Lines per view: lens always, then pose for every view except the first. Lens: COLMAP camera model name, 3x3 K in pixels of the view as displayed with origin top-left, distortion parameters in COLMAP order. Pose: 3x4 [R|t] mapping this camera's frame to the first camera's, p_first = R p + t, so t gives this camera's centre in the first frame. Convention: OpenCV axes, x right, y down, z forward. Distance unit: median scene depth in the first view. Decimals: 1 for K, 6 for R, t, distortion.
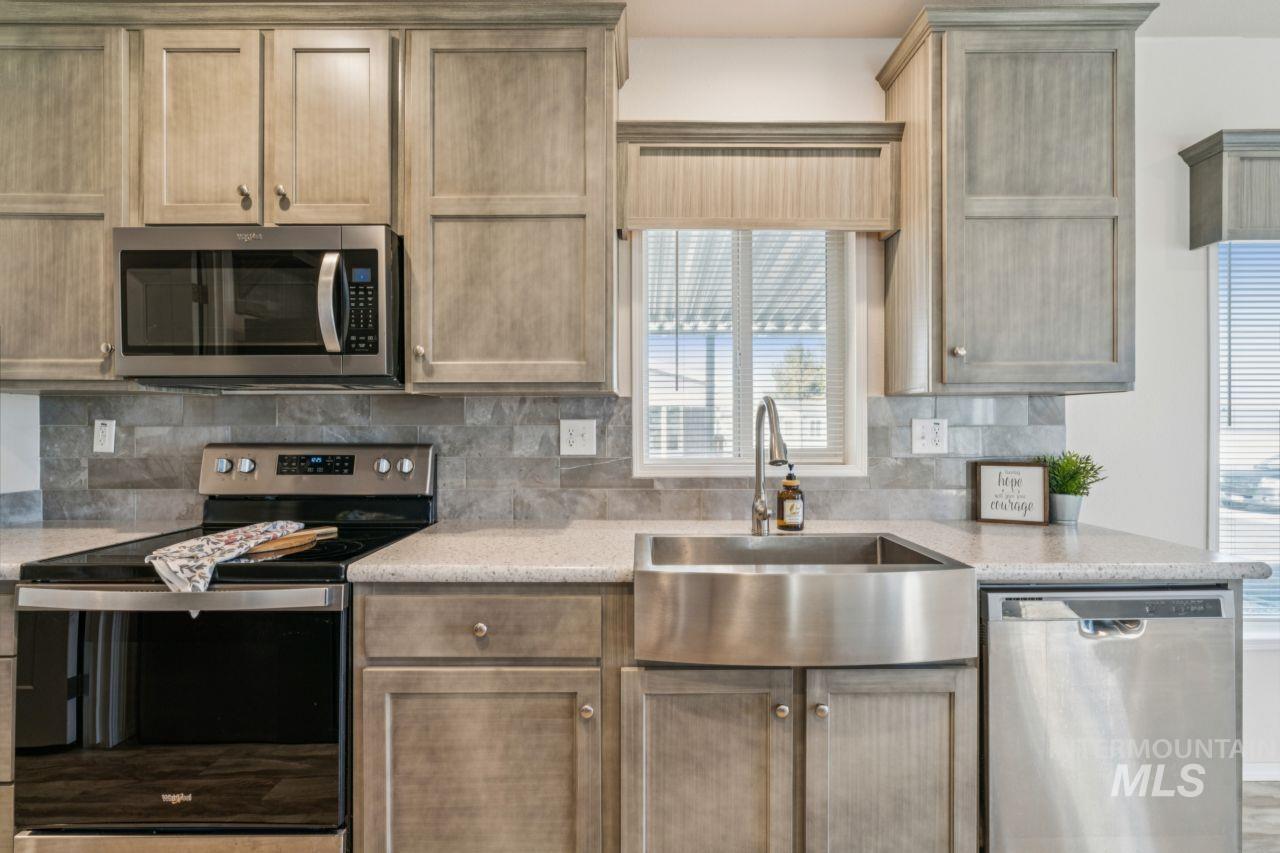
lens RADIAL K [[571.0, 0, 640.6], [0, 571.0, 425.7], [0, 0, 1]] dist [-0.007646, 0.002753]
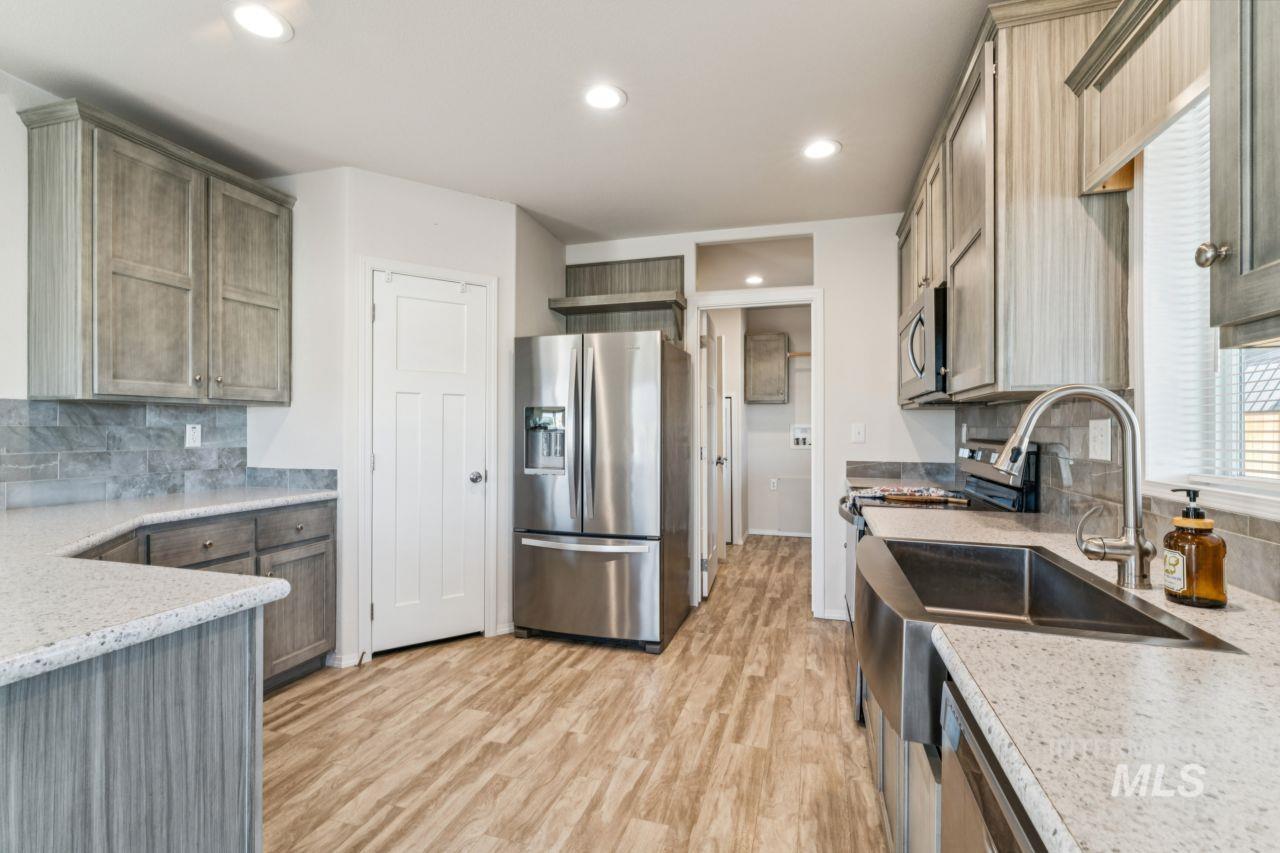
lens RADIAL K [[571.0, 0, 640.6], [0, 571.0, 433.9], [0, 0, 1]] dist [-0.007646, 0.002753]
pose [[-0.280214, 0.012210, -0.959860, 0.917038], [-0.005051, 0.999887, 0.014194, 0.003350], [0.959924, 0.008825, -0.280120, 0.575509]]
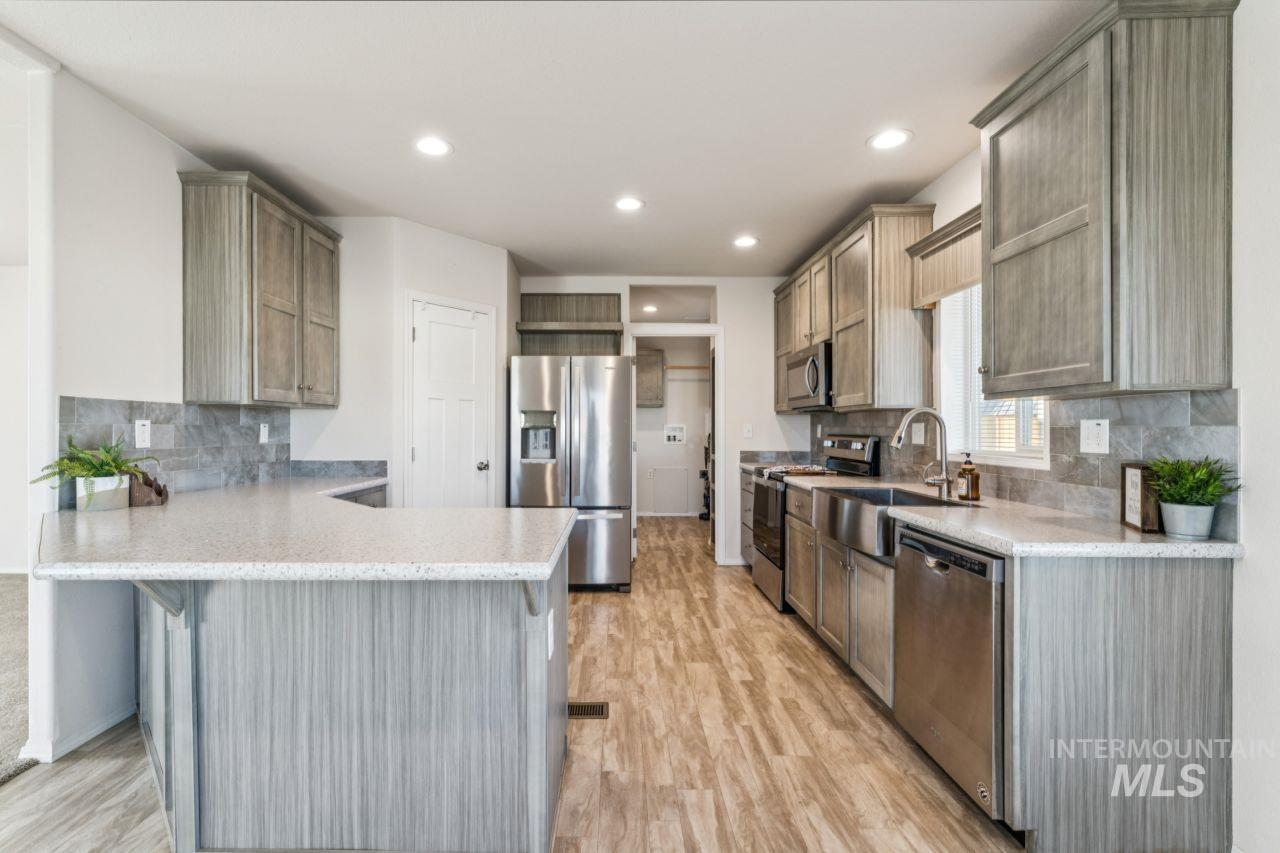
lens RADIAL K [[571.0, 0, 606.6], [0, 571.0, 431.6], [0, 0, 1]] dist [-0.007646, 0.002753]
pose [[-0.017558, 0.009898, -0.999797, 1.570176], [-0.006179, 0.999931, 0.010008, 0.004696], [0.999827, 0.006354, -0.017495, 0.122504]]
